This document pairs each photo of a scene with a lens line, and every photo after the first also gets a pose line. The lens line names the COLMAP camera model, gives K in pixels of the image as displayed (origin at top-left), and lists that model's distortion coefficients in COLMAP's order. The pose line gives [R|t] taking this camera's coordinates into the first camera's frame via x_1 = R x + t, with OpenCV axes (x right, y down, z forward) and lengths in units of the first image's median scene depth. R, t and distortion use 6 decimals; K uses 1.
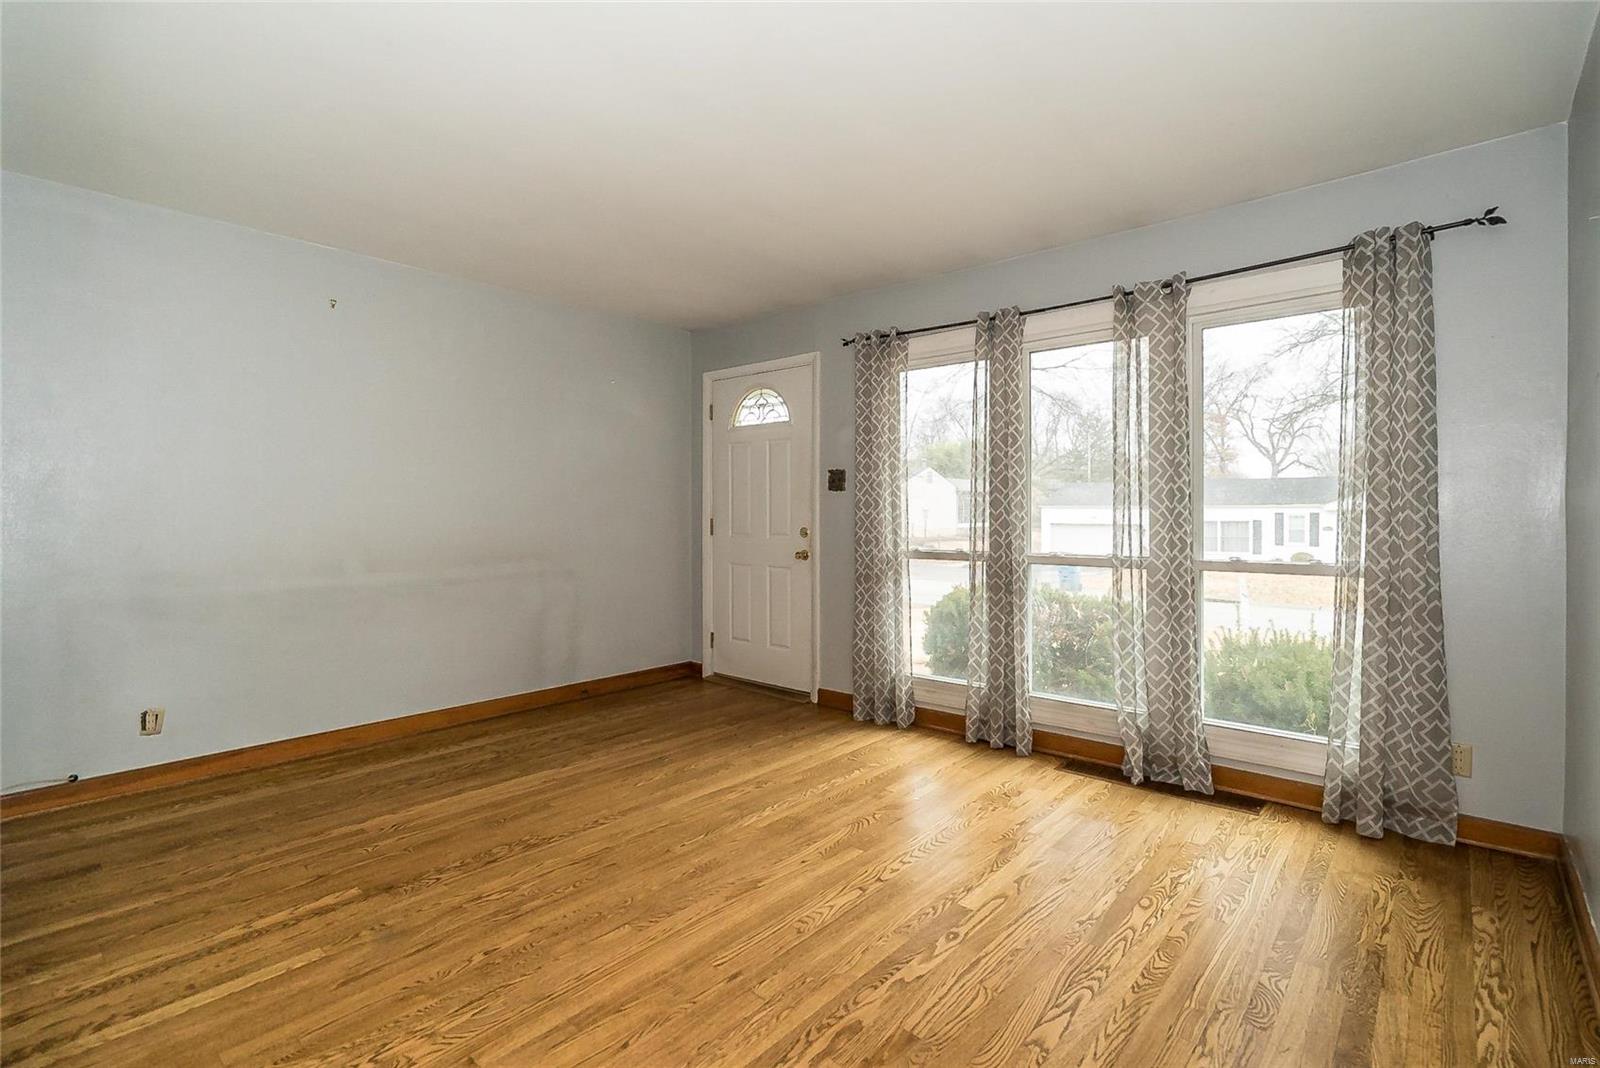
lens RADIAL K [[730.9, 0, 800.4], [0, 730.9, 525.7], [0, 0, 1]] dist [0.001492, 0.000369]
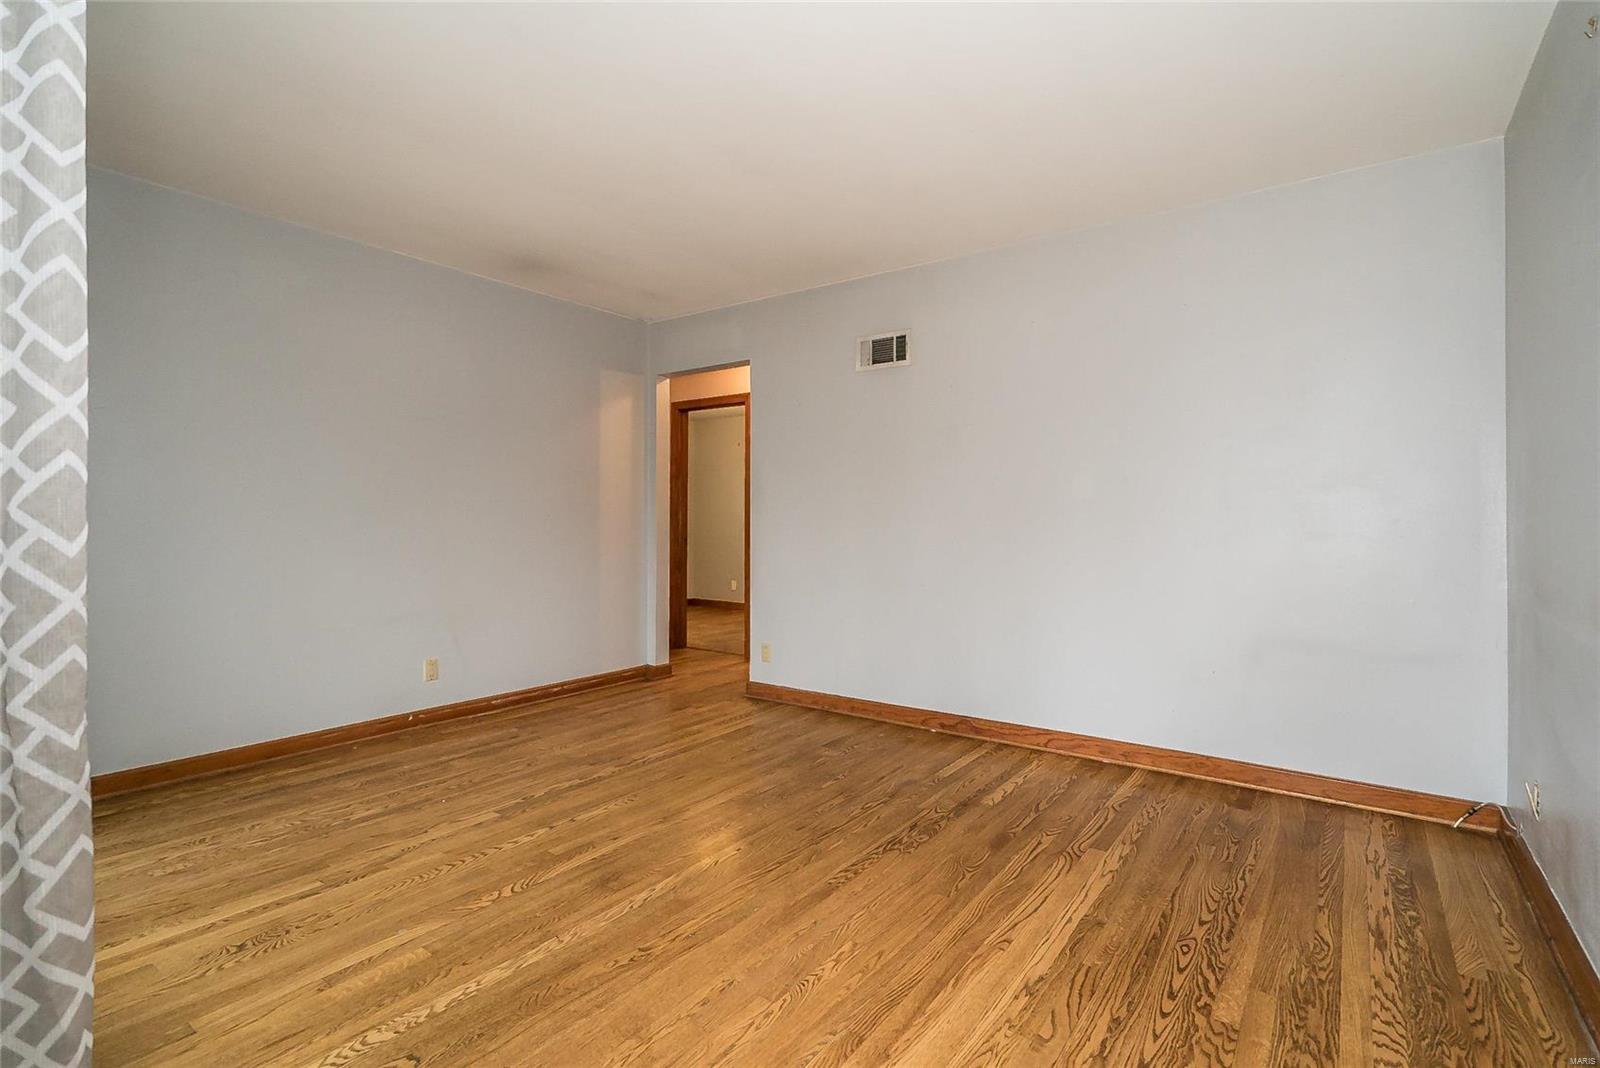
lens RADIAL K [[730.9, 0, 800.1], [0, 730.9, 526.9], [0, 0, 1]] dist [0.001492, 0.000369]
pose [[-0.996381, -0.002437, -0.084963, -0.179889], [-0.004481, 0.999705, 0.023881, -0.004014], [0.084880, 0.024175, -0.996098, 2.208155]]
